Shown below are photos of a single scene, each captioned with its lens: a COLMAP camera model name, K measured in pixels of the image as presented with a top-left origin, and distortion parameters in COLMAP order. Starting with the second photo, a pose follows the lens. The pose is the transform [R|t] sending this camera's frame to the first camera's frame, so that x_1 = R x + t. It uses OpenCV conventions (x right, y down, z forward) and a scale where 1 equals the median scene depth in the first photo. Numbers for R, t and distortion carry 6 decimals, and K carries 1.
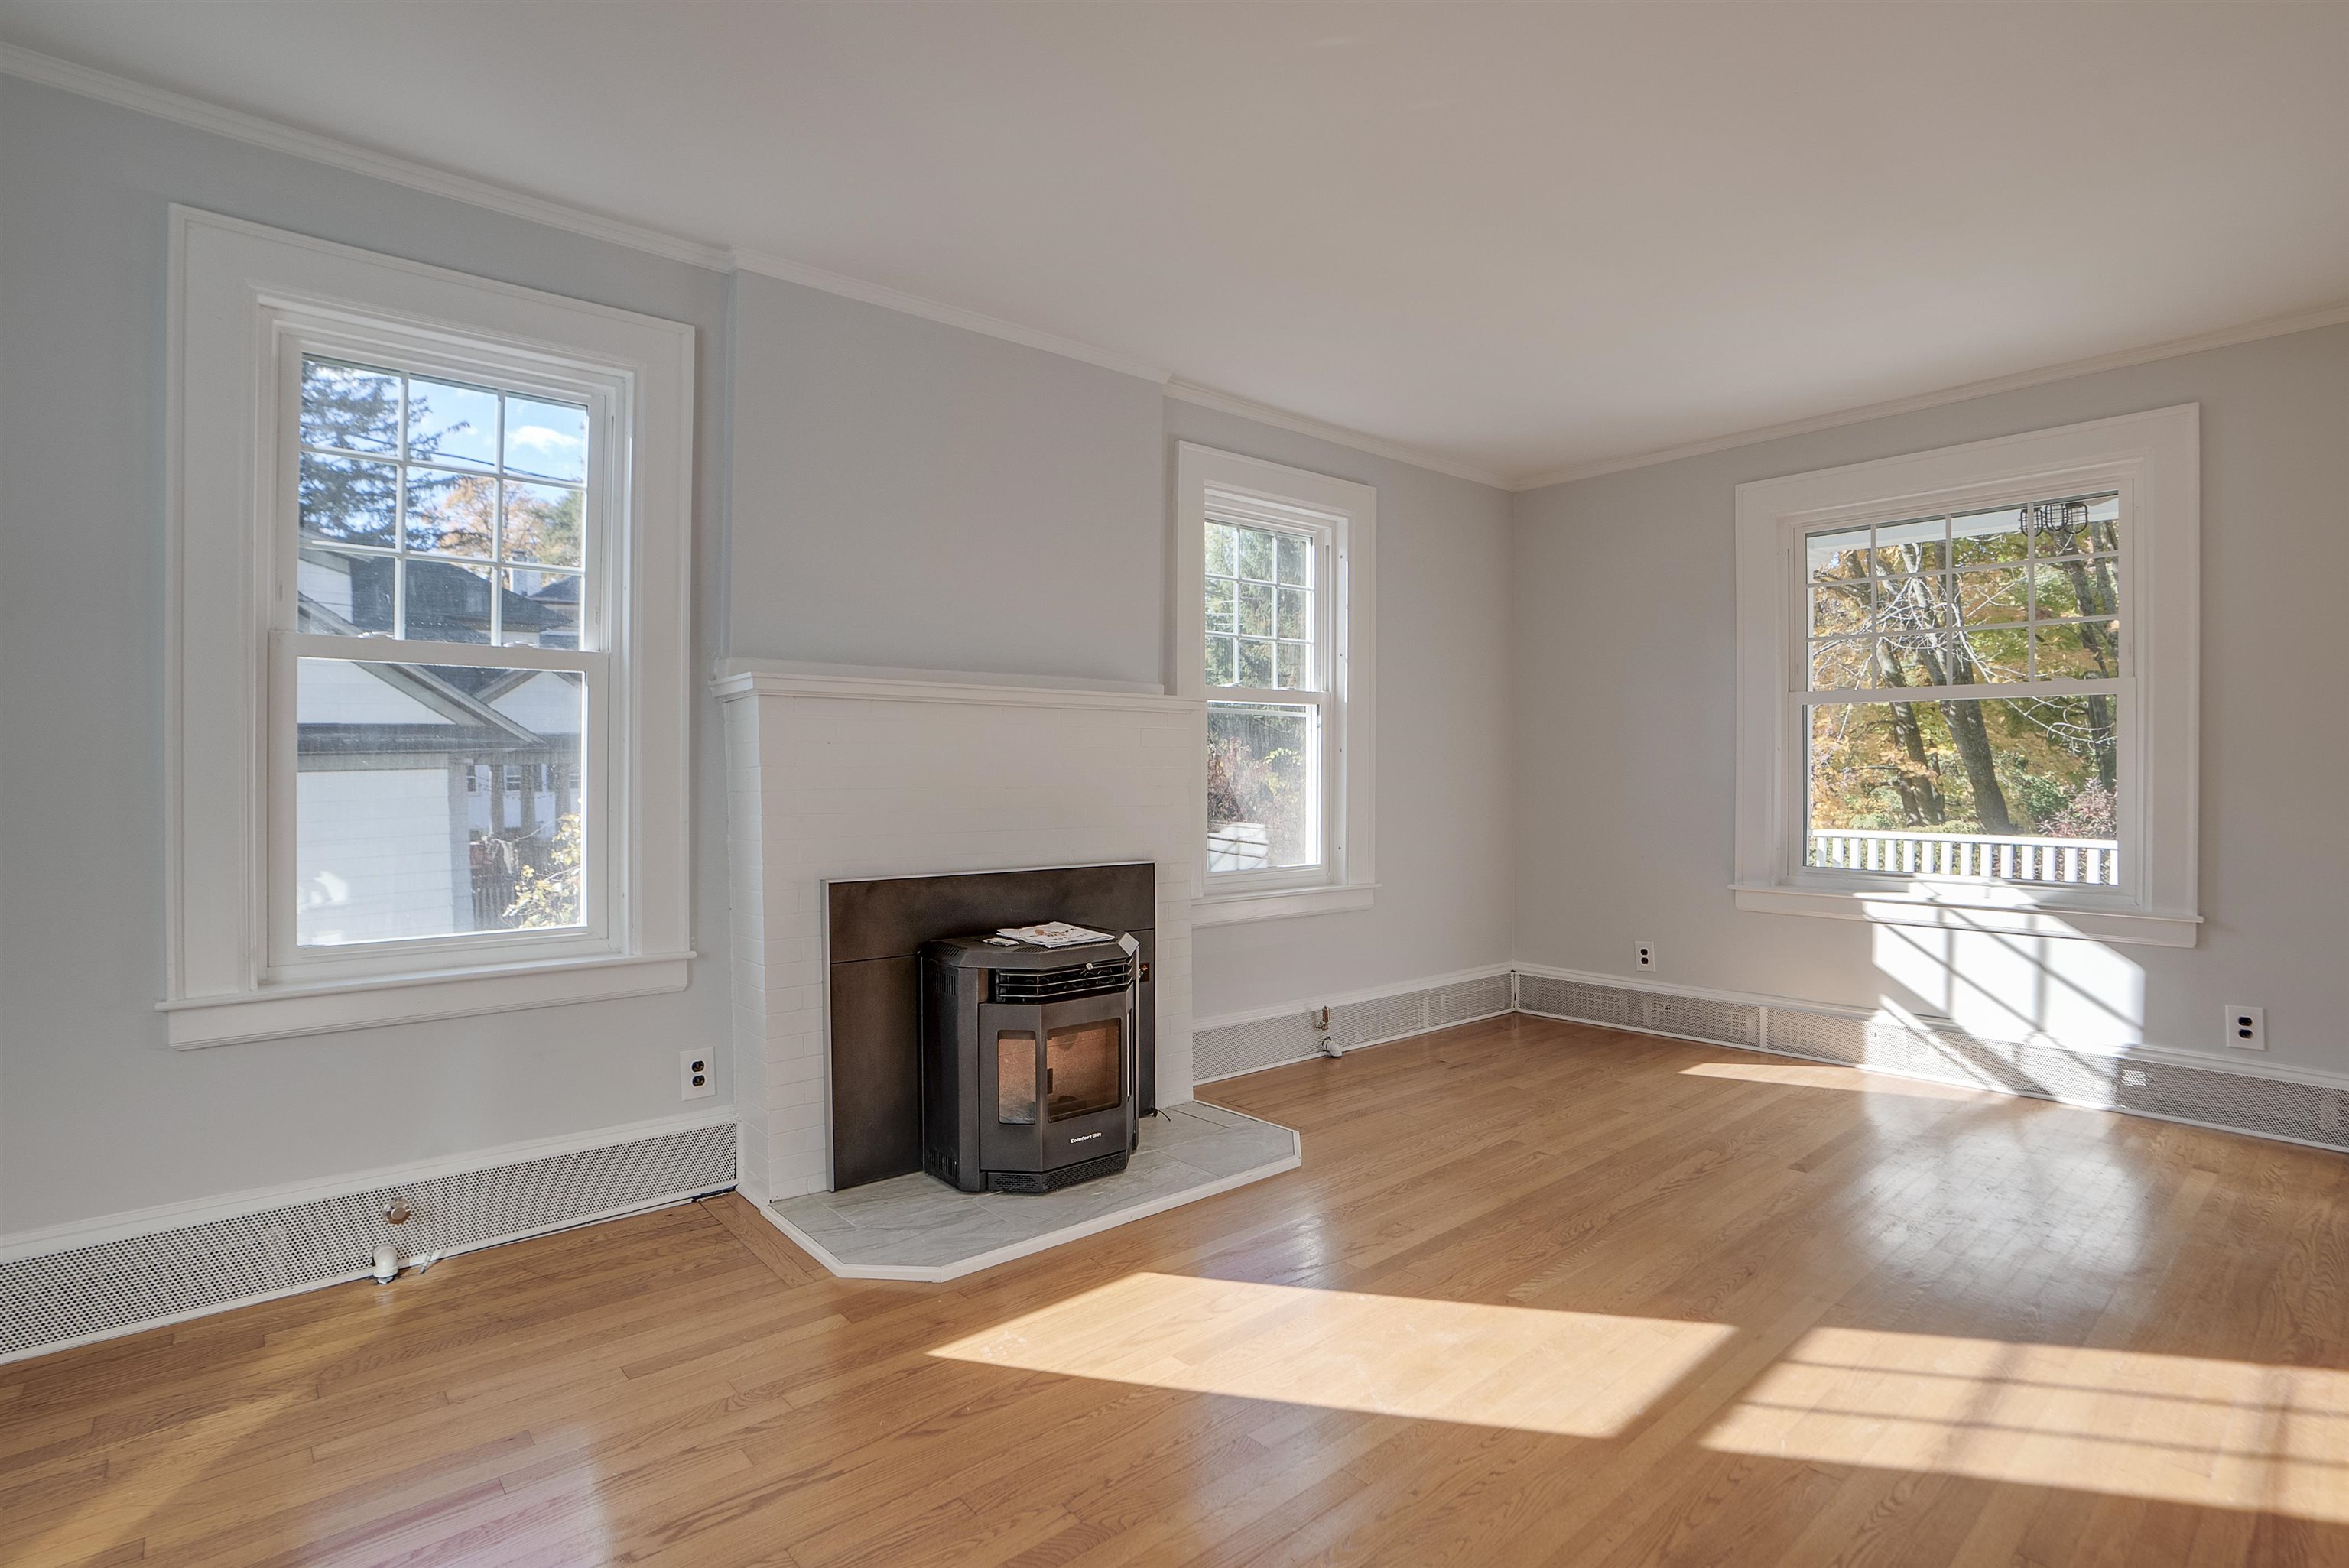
lens RADIAL K [[1026.7, 0, 1222.8], [0, 1026.7, 772.3], [0, 0, 1]] dist [-0.060263, 0.021418]
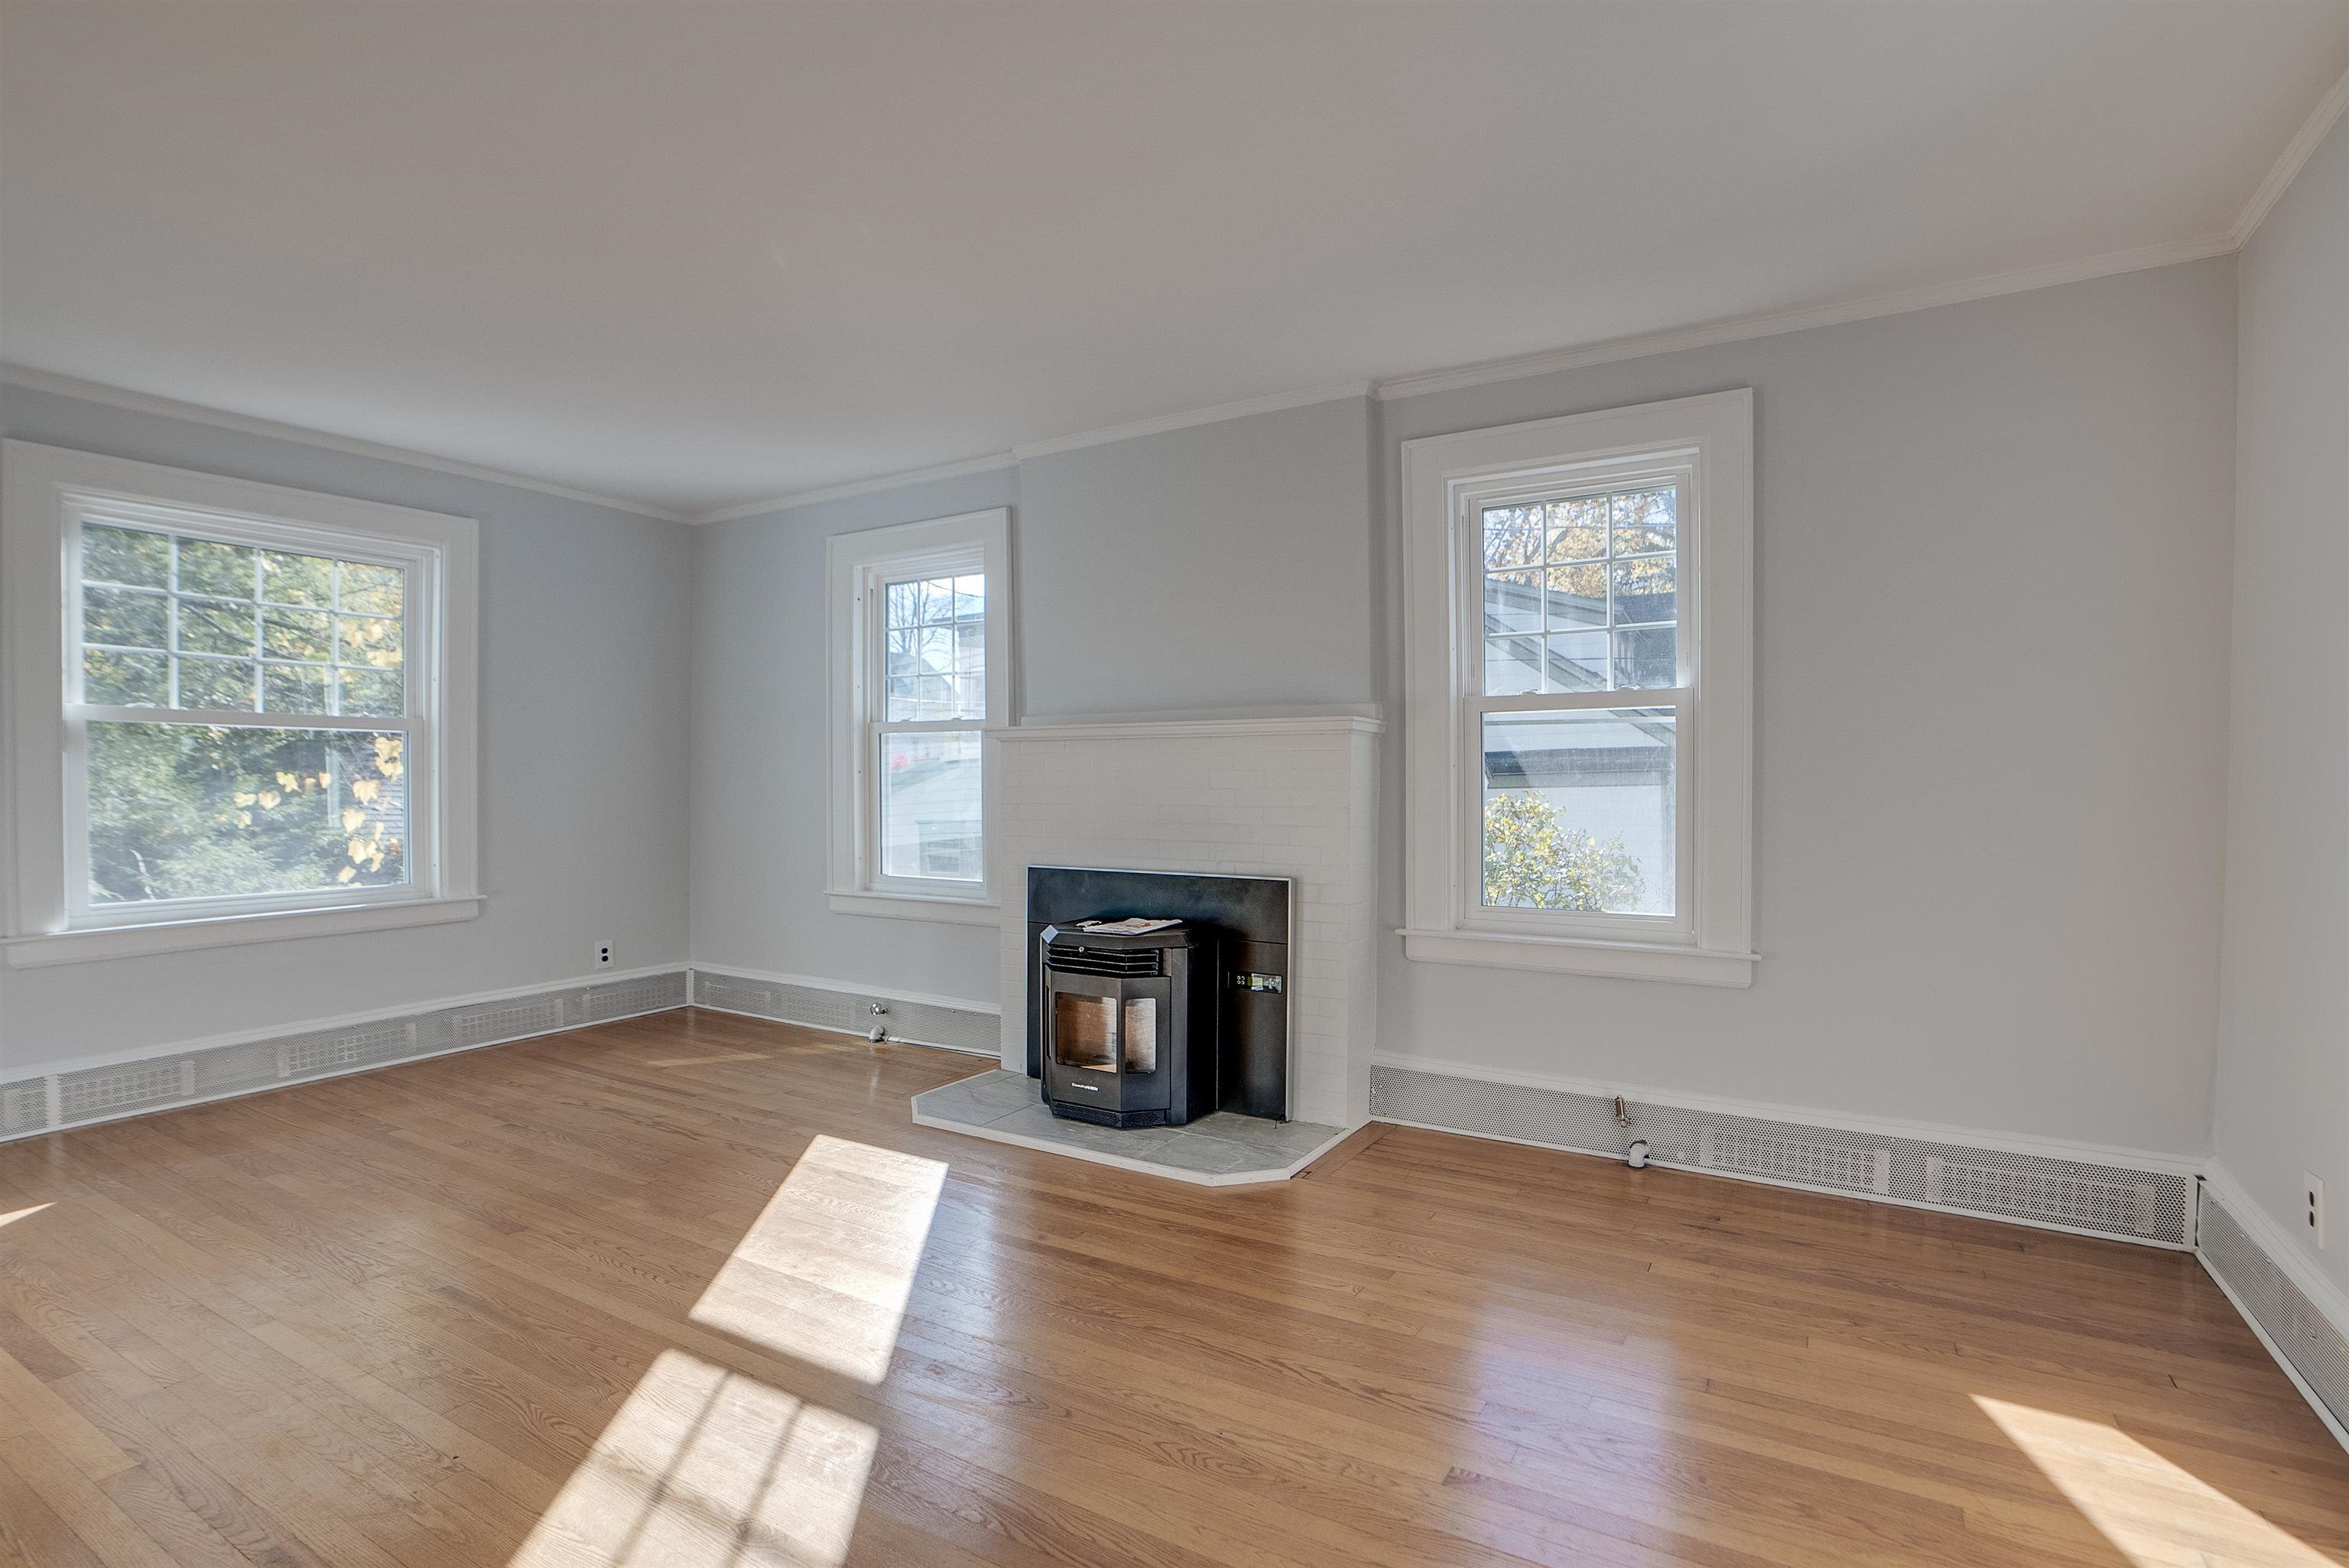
lens RADIAL K [[1026.7, 0, 1222.8], [0, 1026.7, 772.3], [0, 0, 1]] dist [-0.060263, 0.021418]
pose [[0.402790, -0.010292, -0.915234, 1.096222], [-0.003796, 0.999909, -0.012915, -0.011690], [0.915284, 0.008676, 0.402715, 0.654232]]
